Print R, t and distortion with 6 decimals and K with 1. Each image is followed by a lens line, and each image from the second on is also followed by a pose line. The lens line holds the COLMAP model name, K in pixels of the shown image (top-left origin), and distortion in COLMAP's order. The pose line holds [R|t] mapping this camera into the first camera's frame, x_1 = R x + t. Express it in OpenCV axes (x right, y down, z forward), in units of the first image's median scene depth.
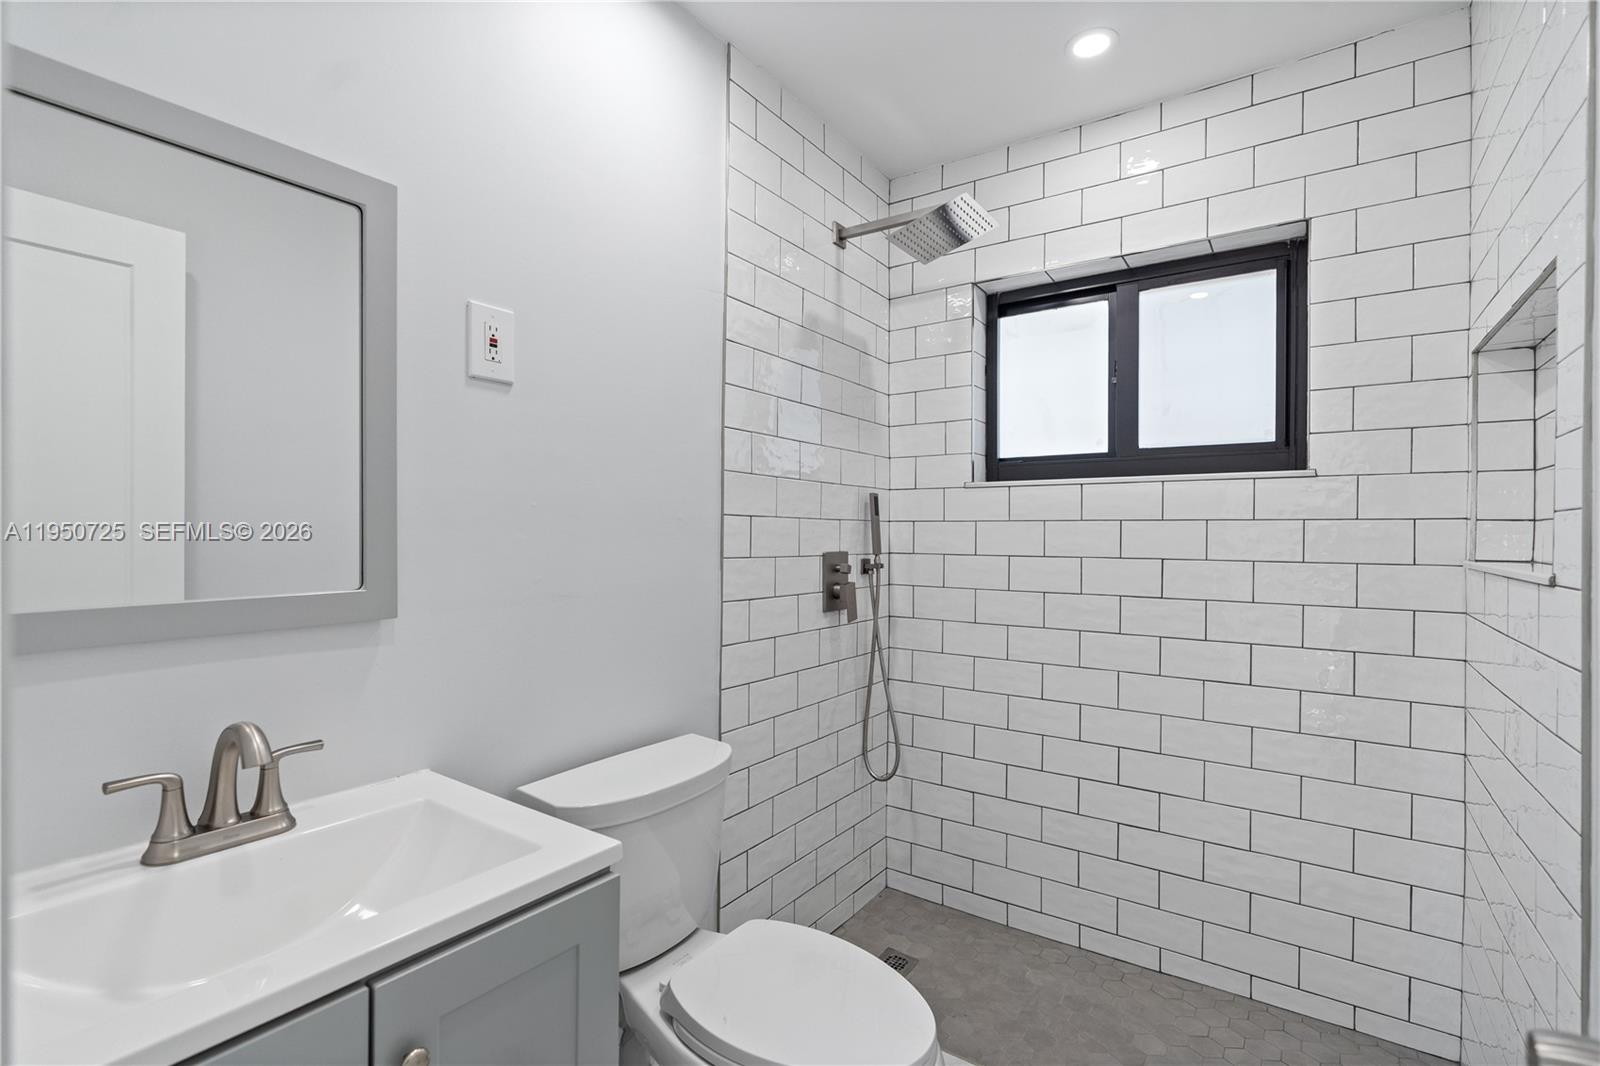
lens RADIAL K [[734.8, 0, 796.7], [0, 734.8, 533.3], [0, 0, 1]] dist [-0.001950, 0.000195]
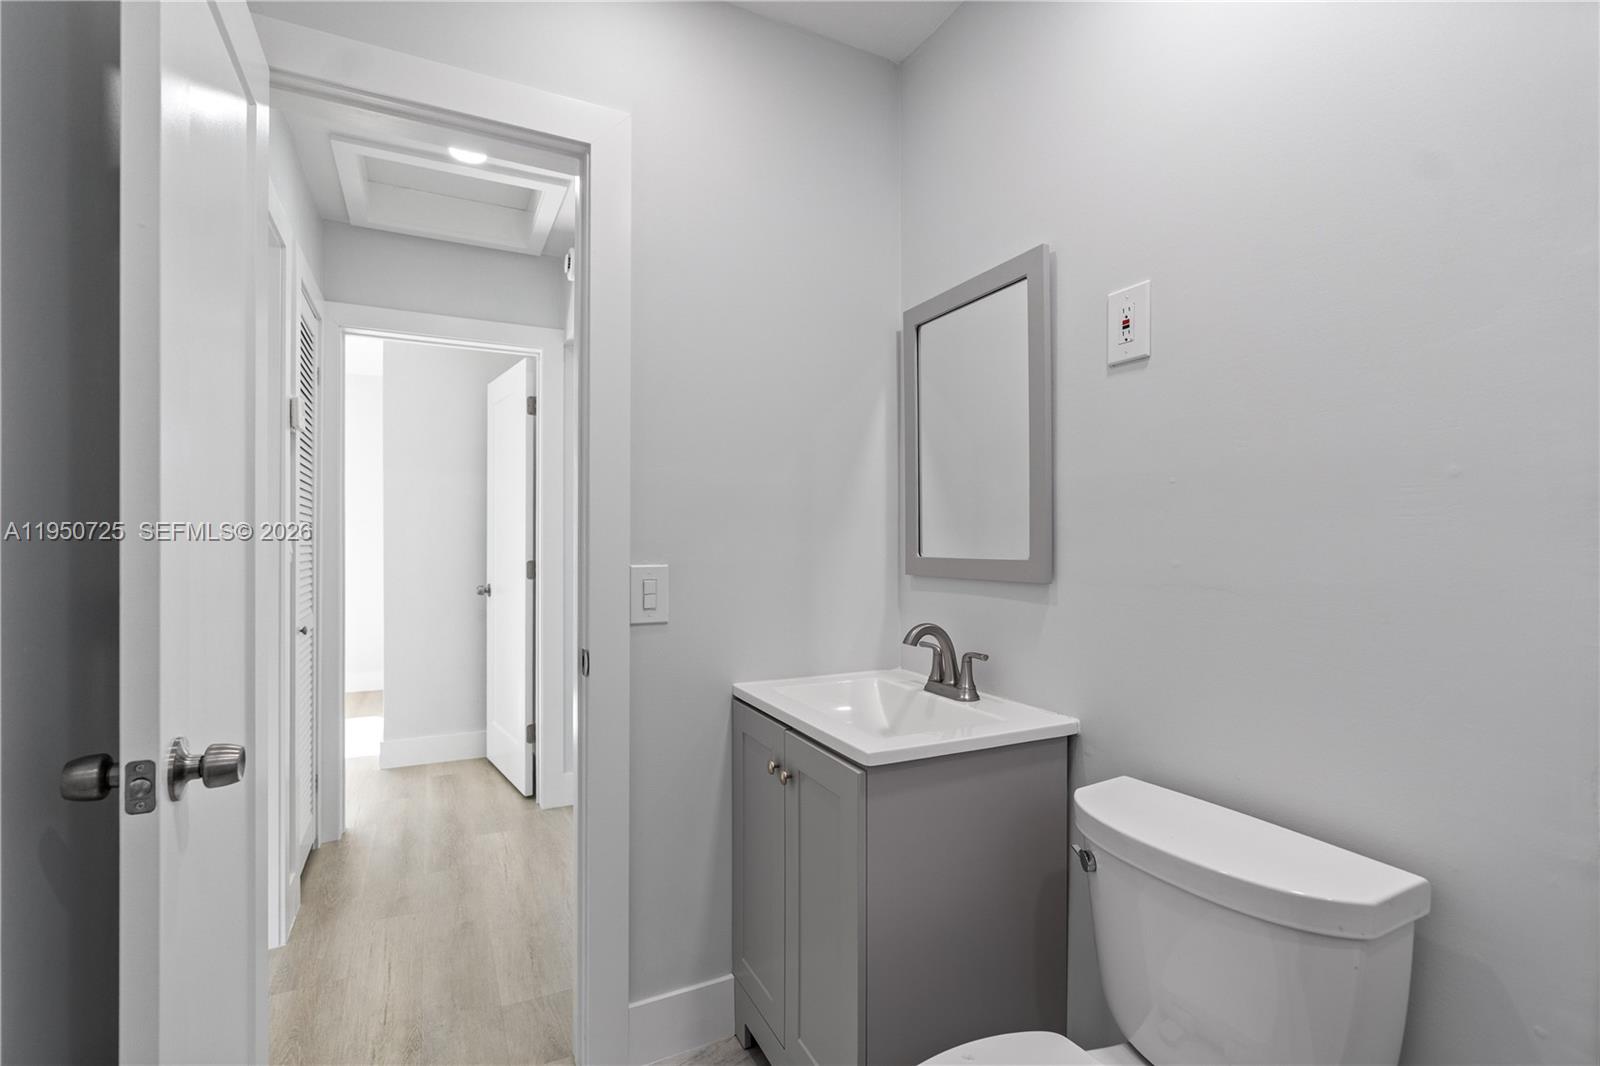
lens RADIAL K [[734.8, 0, 794.9], [0, 734.8, 534.3], [0, 0, 1]] dist [-0.001950, 0.000195]
pose [[-0.459073, -0.007818, -0.888364, 0.687760], [-0.006031, 0.999966, -0.005684, 0.036360], [0.888378, 0.002748, -0.459105, 1.064613]]
